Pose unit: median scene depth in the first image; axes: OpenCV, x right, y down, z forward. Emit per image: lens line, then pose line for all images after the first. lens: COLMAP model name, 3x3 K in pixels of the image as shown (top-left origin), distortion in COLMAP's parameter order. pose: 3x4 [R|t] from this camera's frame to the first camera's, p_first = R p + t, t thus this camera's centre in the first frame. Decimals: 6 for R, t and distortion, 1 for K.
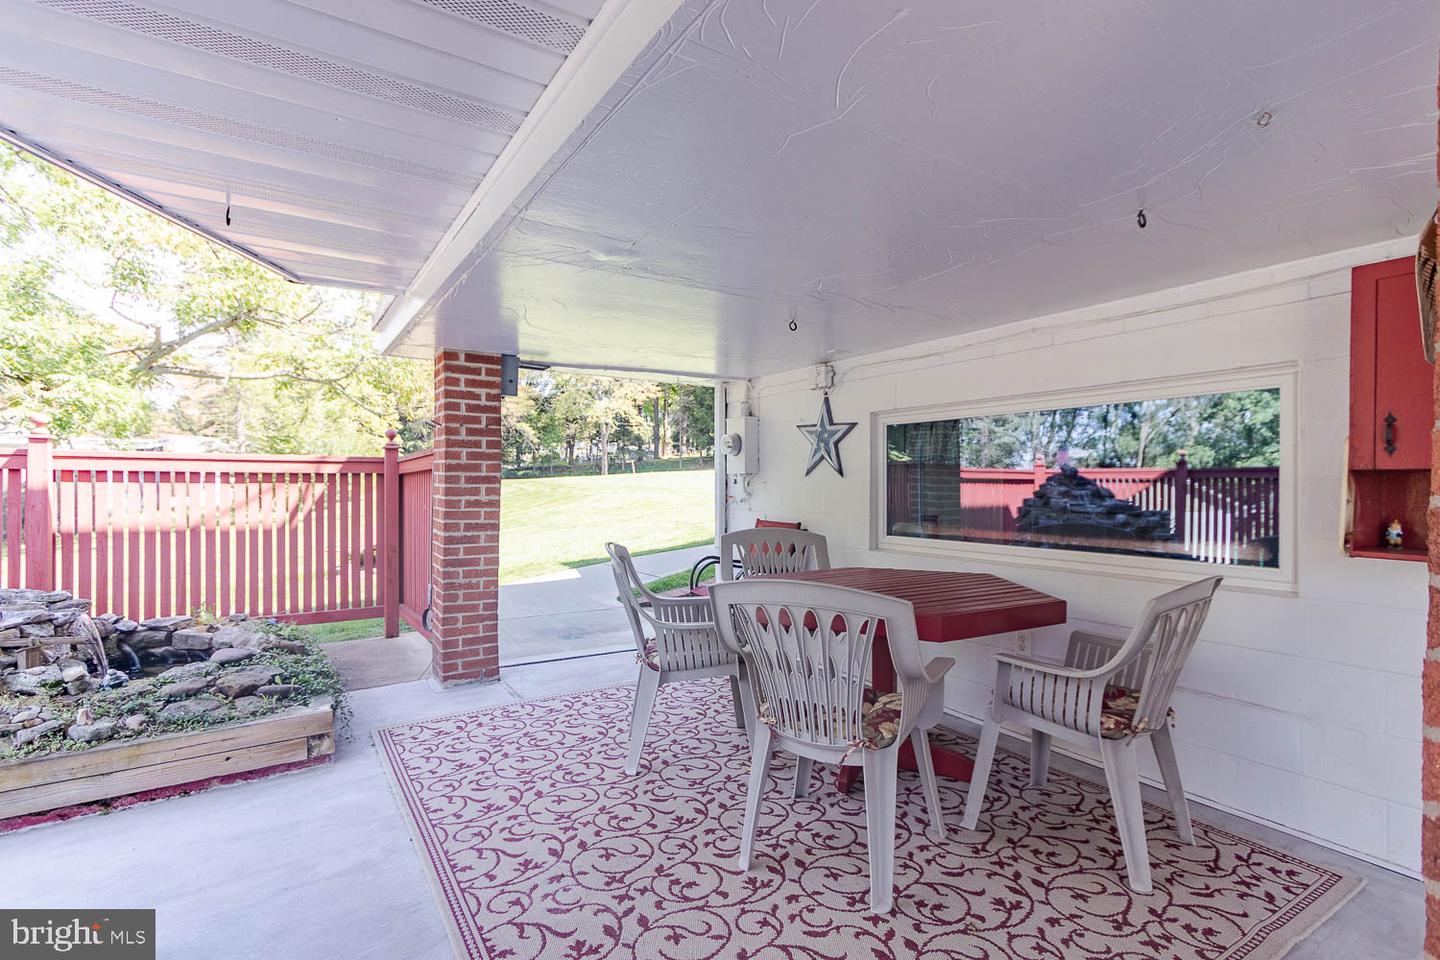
lens RADIAL K [[681.4, 0, 732.3], [0, 681.4, 483.1], [0, 0, 1]] dist [0.004093, -0.000258]
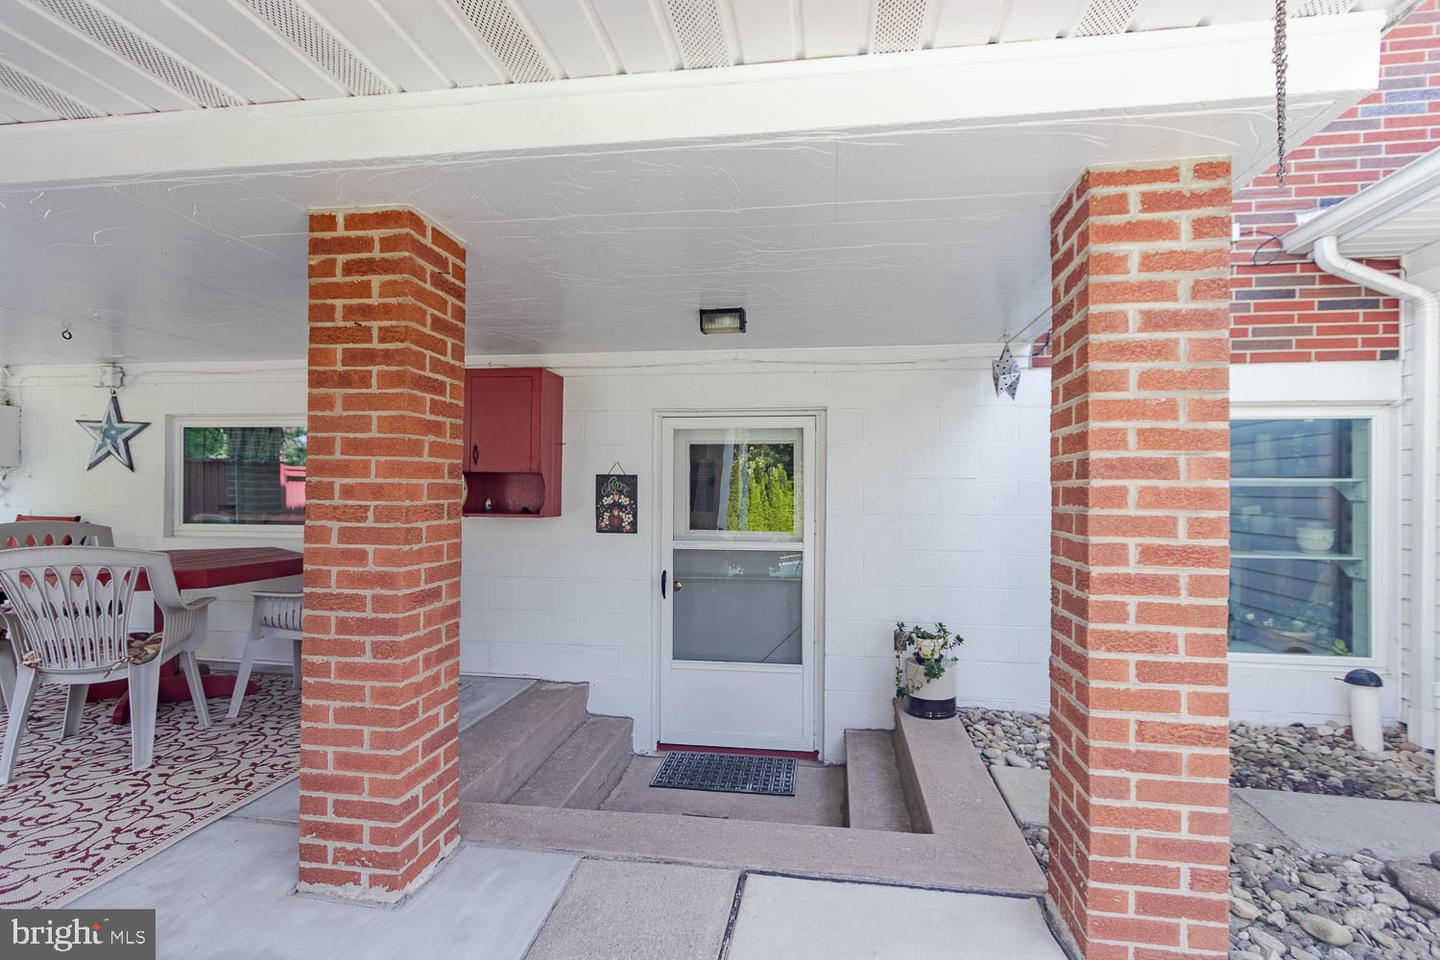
lens RADIAL K [[681.4, 0, 728.2], [0, 681.4, 484.2], [0, 0, 1]] dist [0.004093, -0.000258]
pose [[0.665259, 0.003926, 0.746602, -0.030569], [-0.004759, 0.999988, -0.001018, 0.011452], [-0.746597, -0.002876, 0.665270, -0.668885]]
